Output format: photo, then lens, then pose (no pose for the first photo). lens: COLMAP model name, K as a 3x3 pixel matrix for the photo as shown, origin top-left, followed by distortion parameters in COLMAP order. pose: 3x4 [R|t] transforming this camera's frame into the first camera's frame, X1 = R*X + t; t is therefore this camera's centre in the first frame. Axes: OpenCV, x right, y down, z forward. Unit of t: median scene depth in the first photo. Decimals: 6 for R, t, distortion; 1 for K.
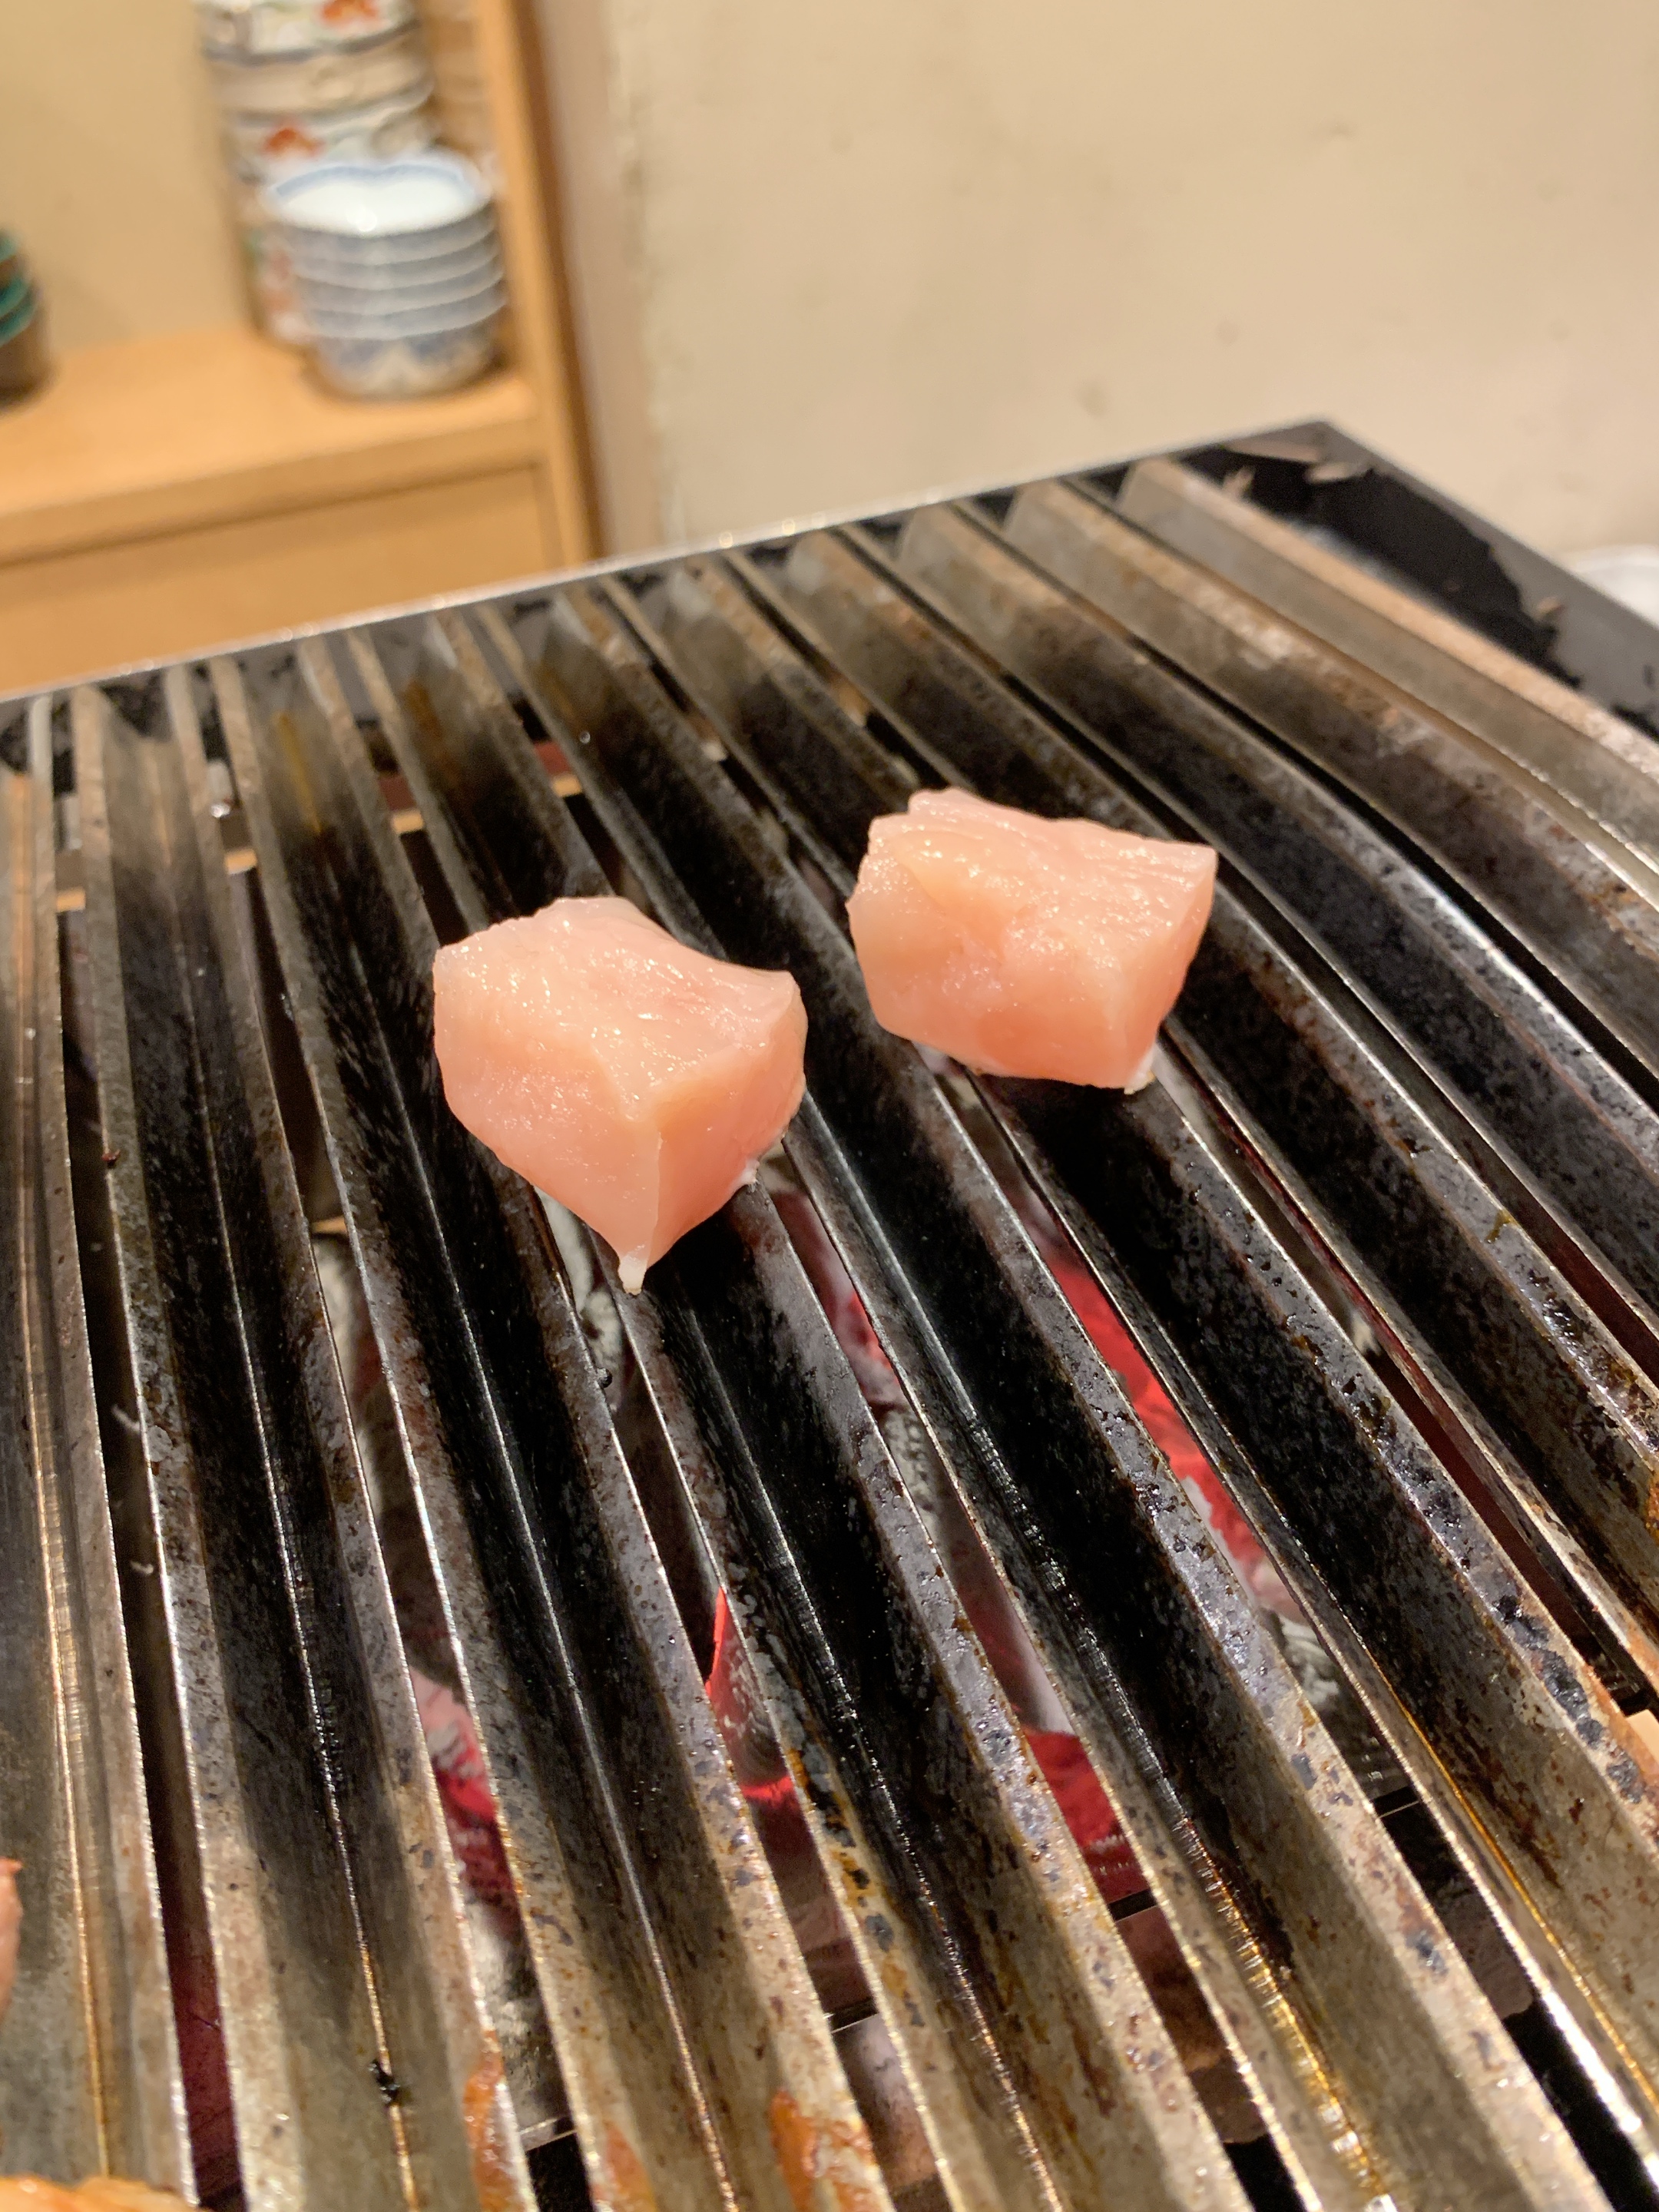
lens RADIAL K [[1971.8, 0, 829.5], [0, 1971.8, 1106.0], [0, 0, 1]] dist [-0.014105, -0.009424]
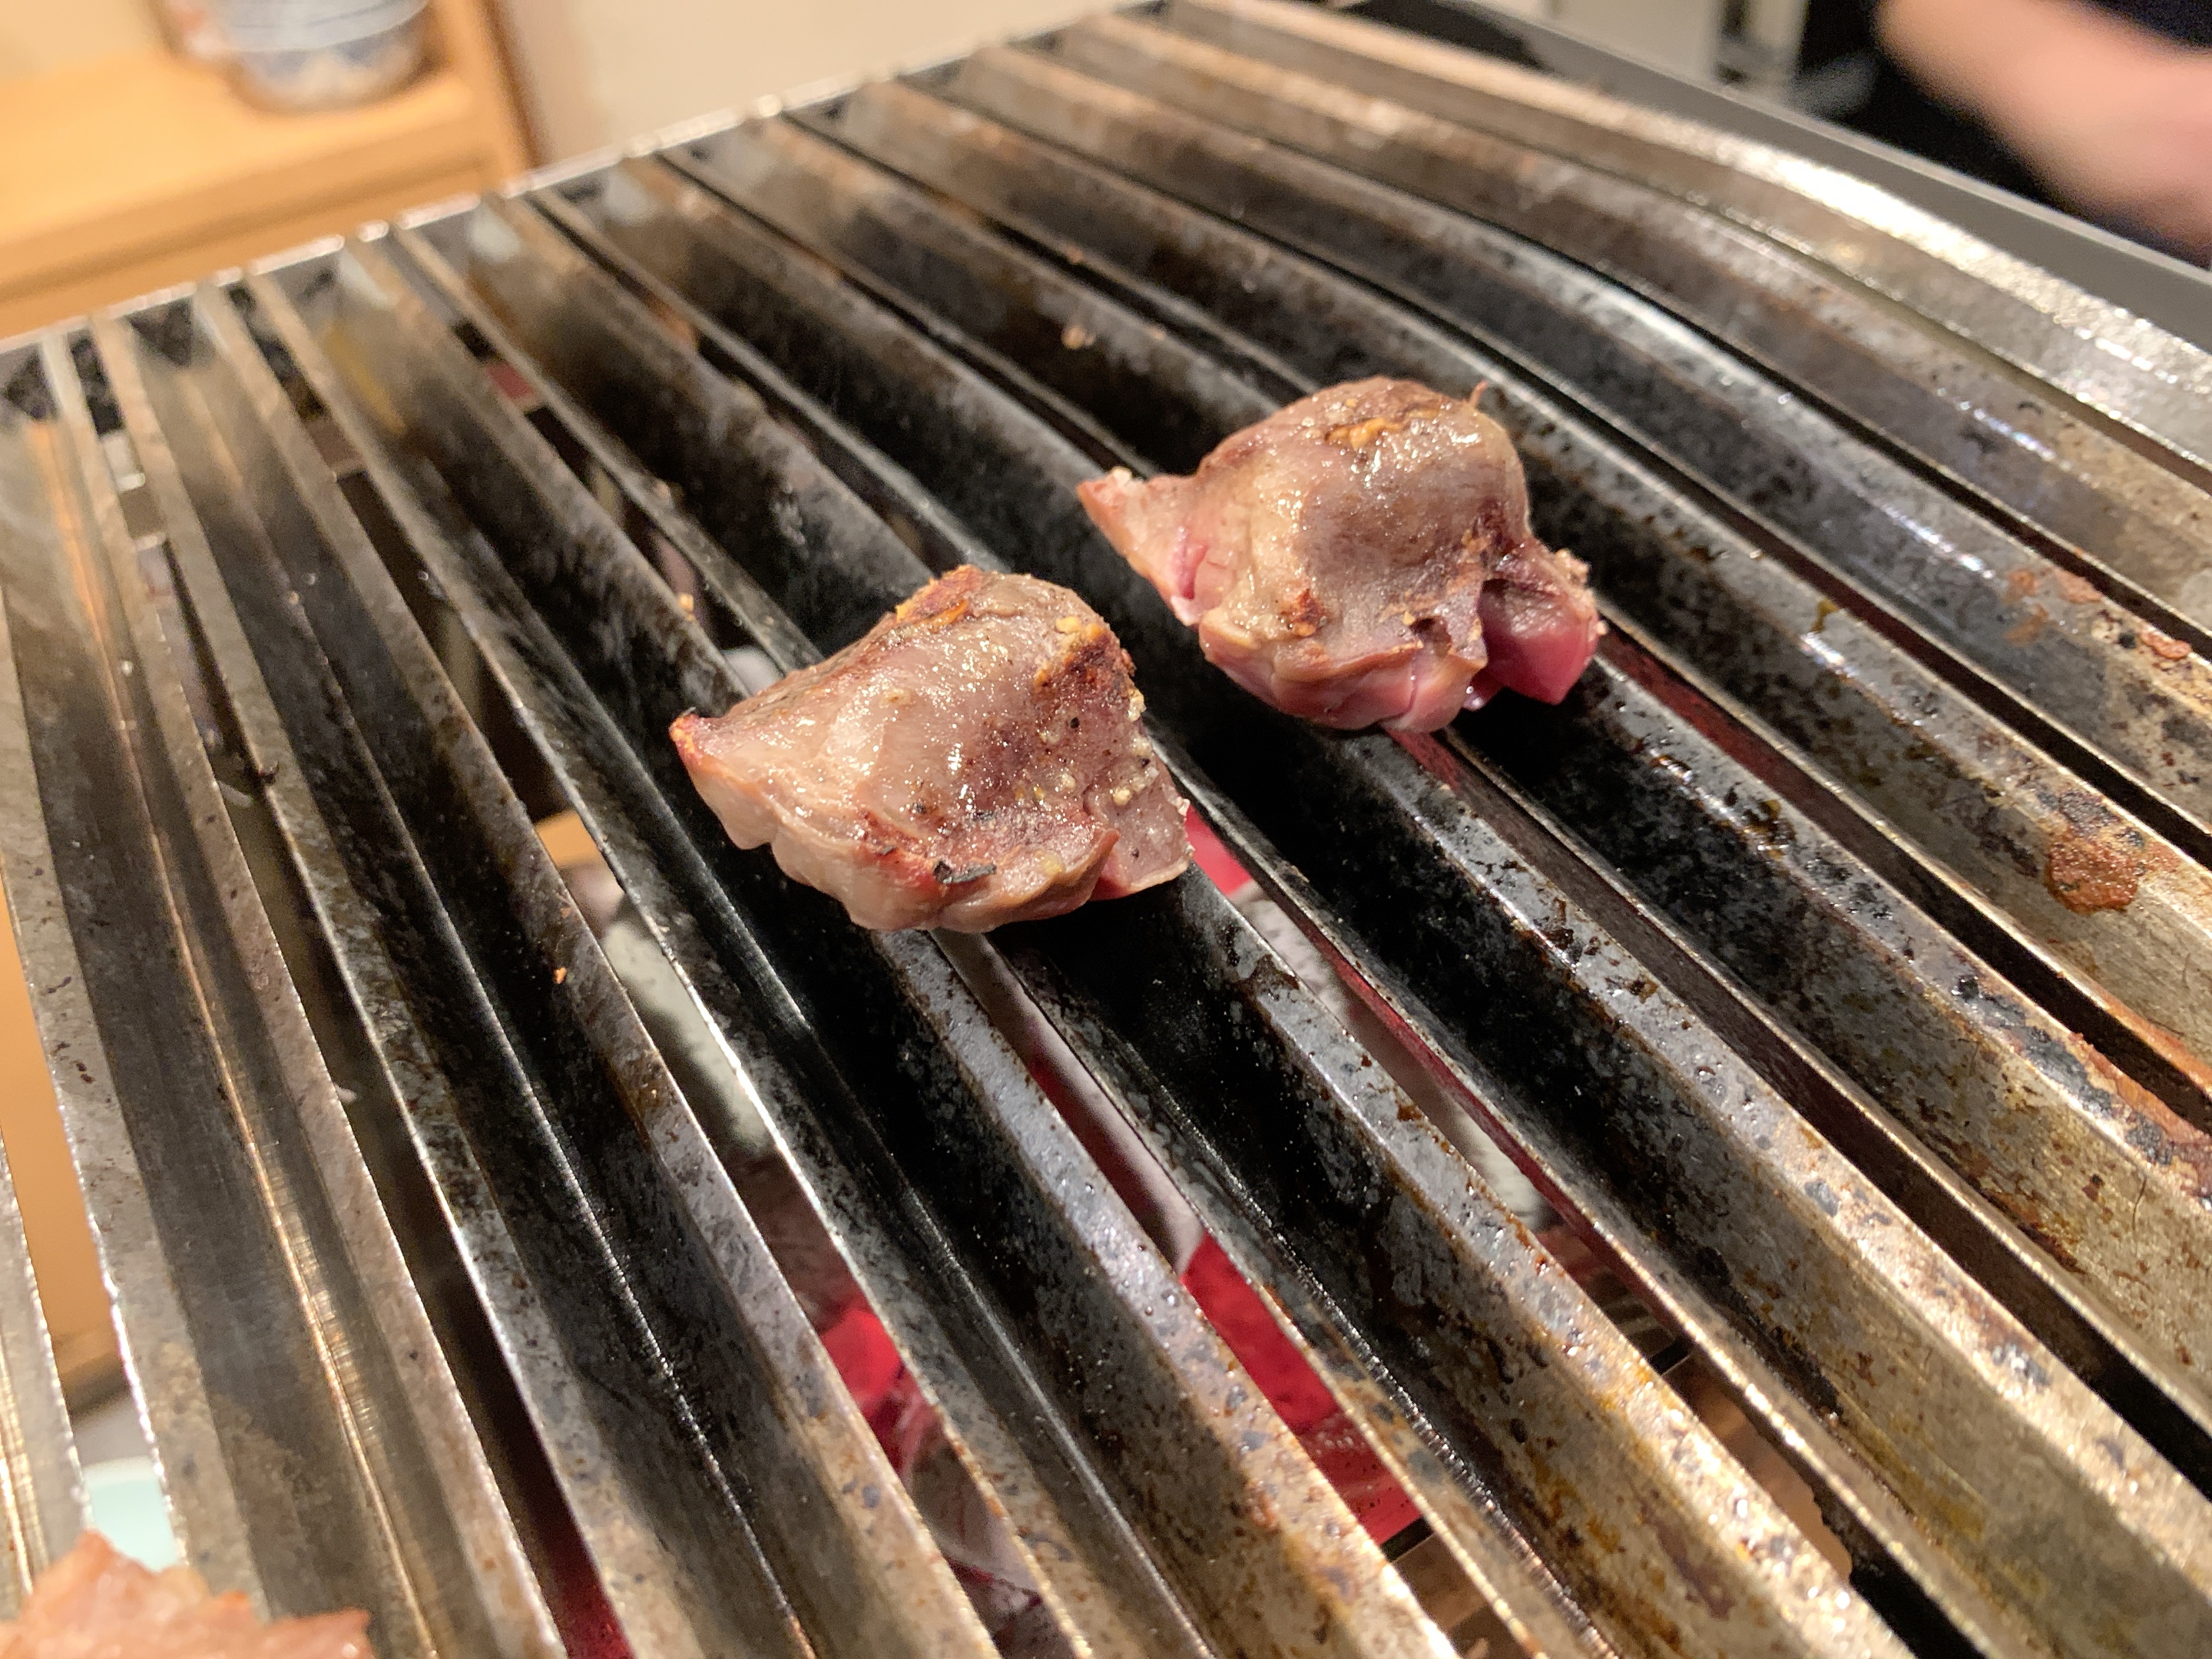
lens RADIAL K [[1769.6, 0, 1106.0], [0, 1769.6, 829.5], [0, 0, 1]] dist [-0.024689, 0.002738]
pose [[0.977606, -0.151636, 0.145923, -0.138804], [0.143604, 0.987554, 0.064147, 0.059287], [-0.153834, -0.041755, 0.987214, 0.214414]]
